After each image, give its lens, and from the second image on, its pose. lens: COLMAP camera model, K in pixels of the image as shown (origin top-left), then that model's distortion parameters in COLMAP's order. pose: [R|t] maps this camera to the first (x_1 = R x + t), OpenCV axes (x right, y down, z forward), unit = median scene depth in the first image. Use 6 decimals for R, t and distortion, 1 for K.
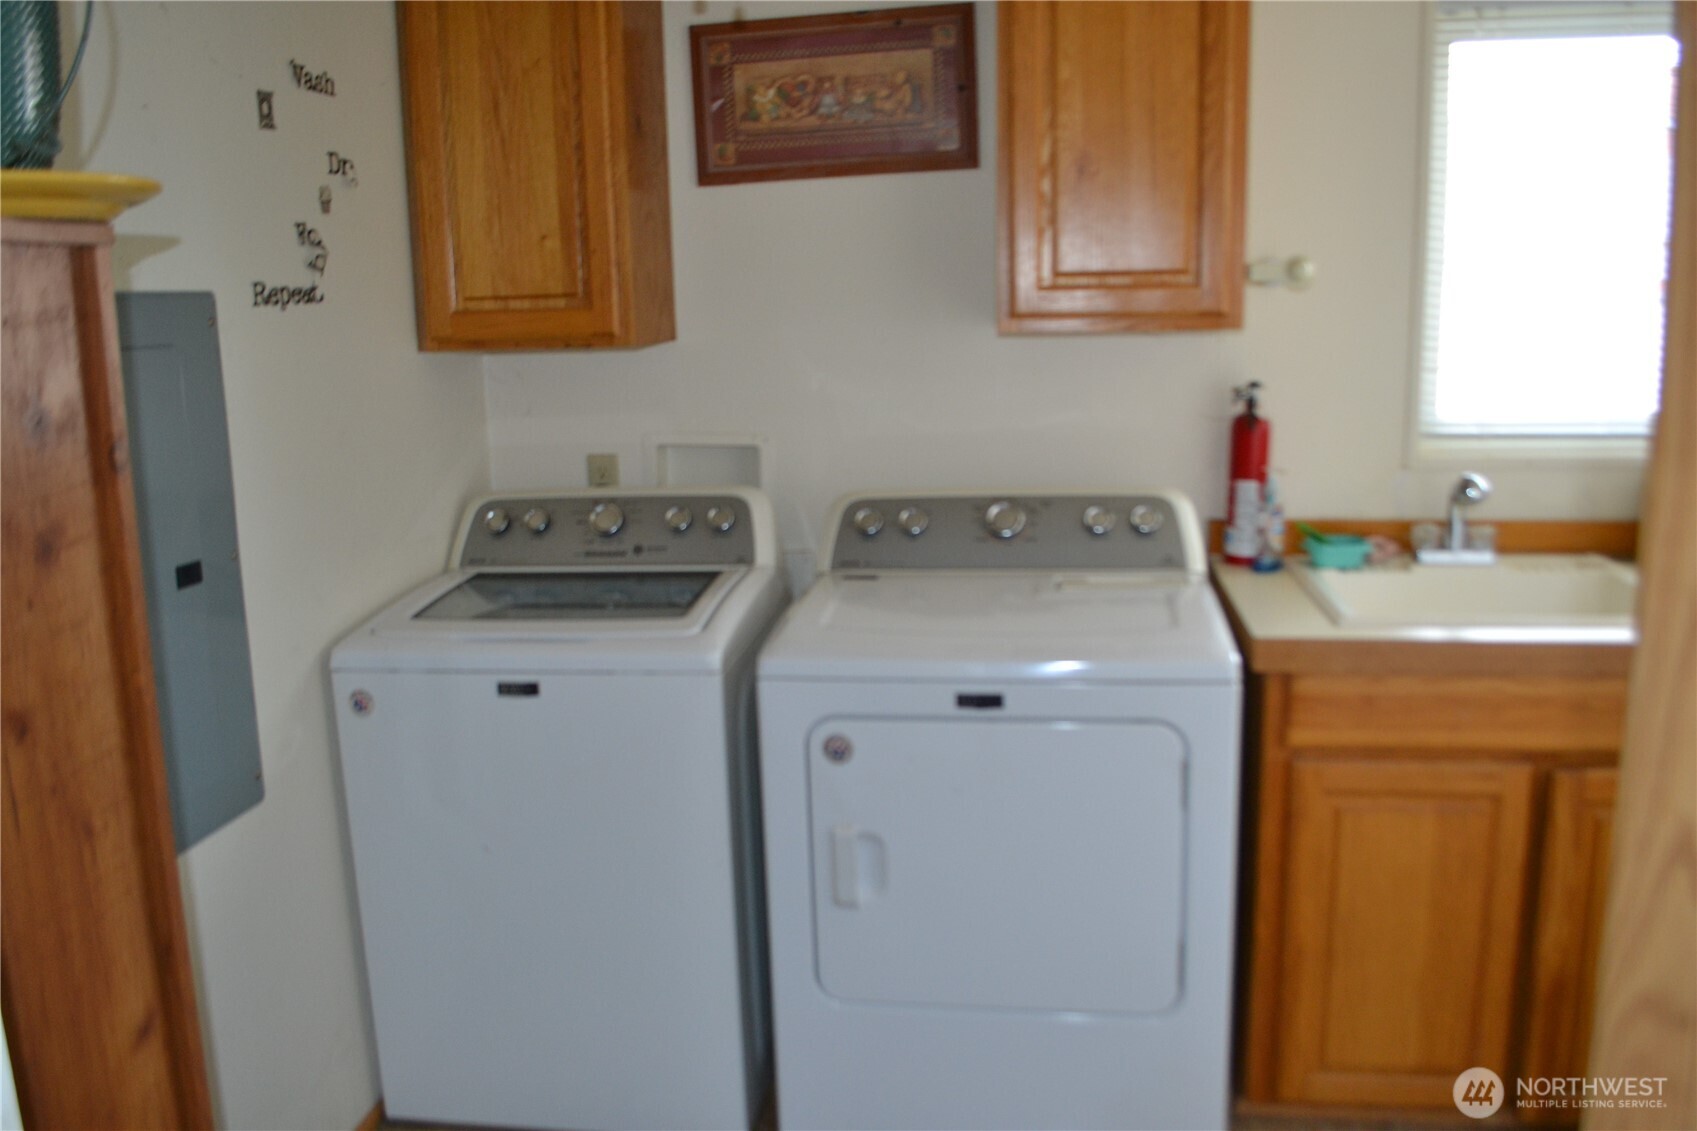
lens RADIAL K [[1383.8, 0, 848.5], [0, 1383.8, 561.5], [0, 0, 1]] dist [-0.086745, 0.017802]
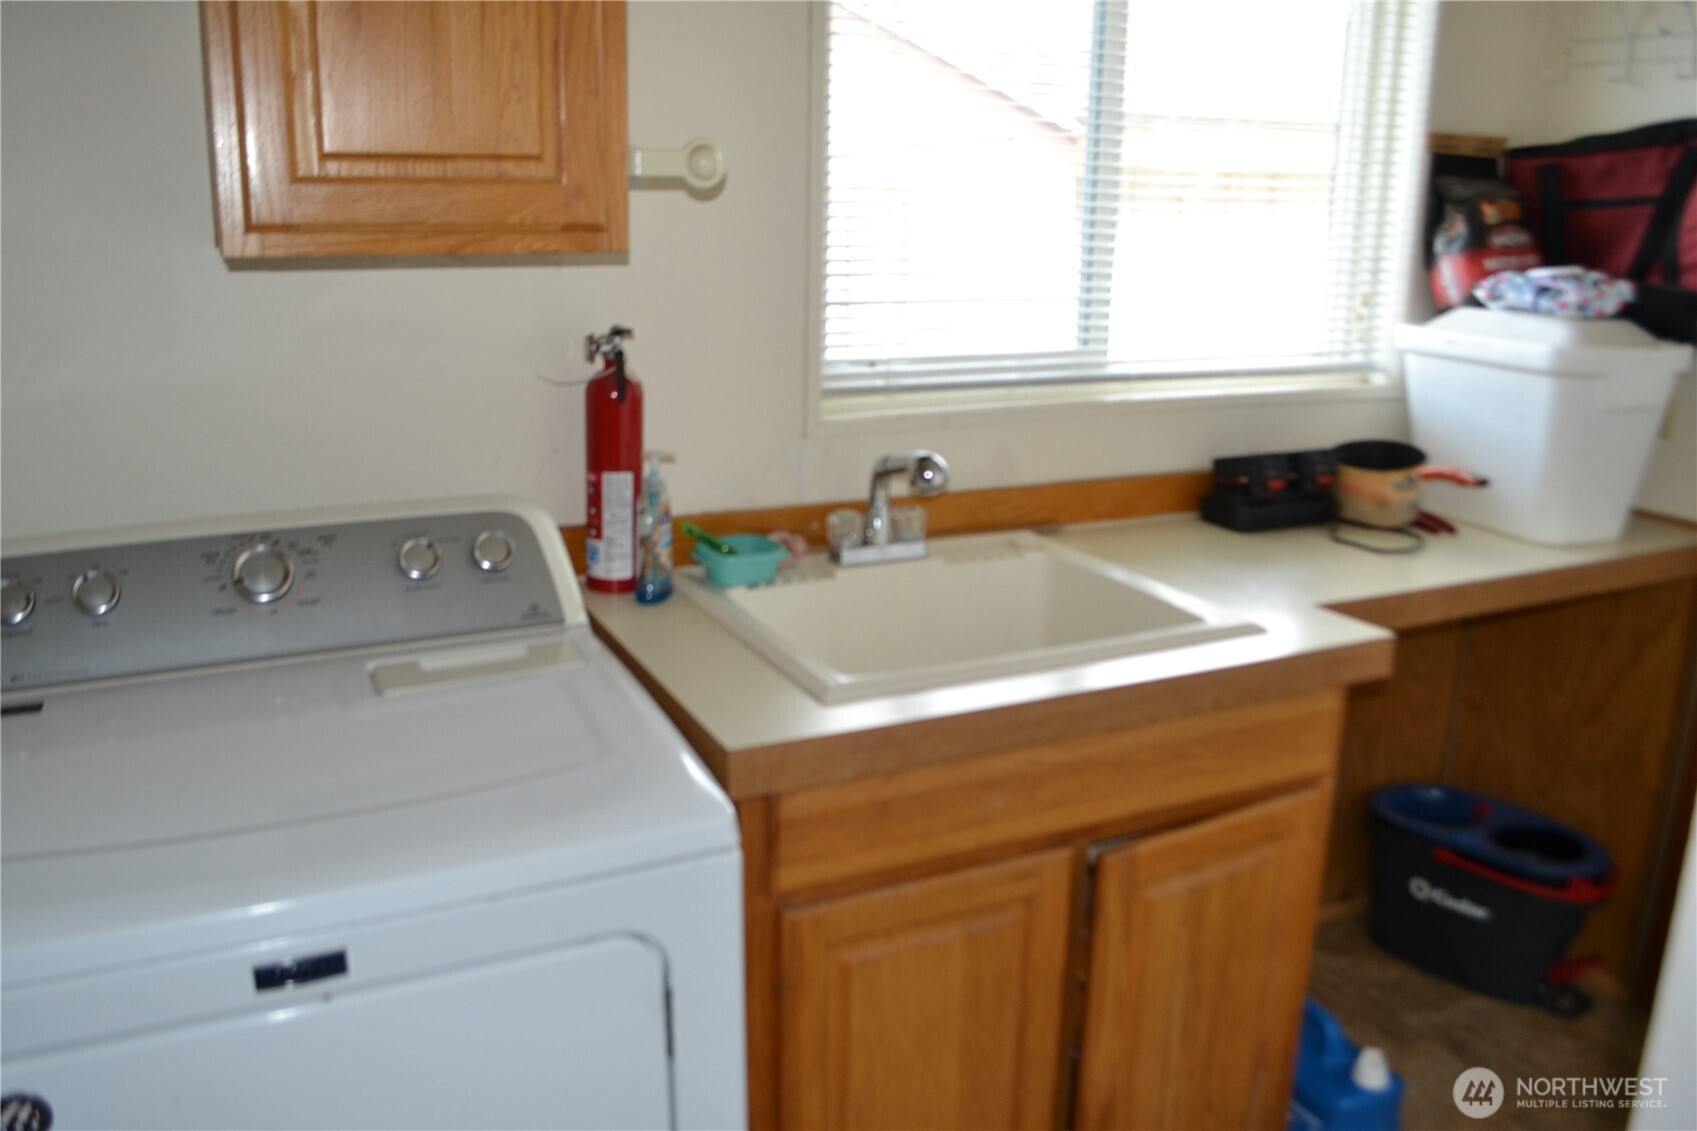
lens RADIAL K [[1383.8, 0, 840.1], [0, 1383.8, 569.8], [0, 0, 1]] dist [-0.086745, 0.017802]
pose [[0.831269, -0.107166, 0.545442, -0.000249], [0.066439, 0.993361, 0.093916, -0.068472], [-0.551886, -0.041831, 0.832870, 0.363165]]
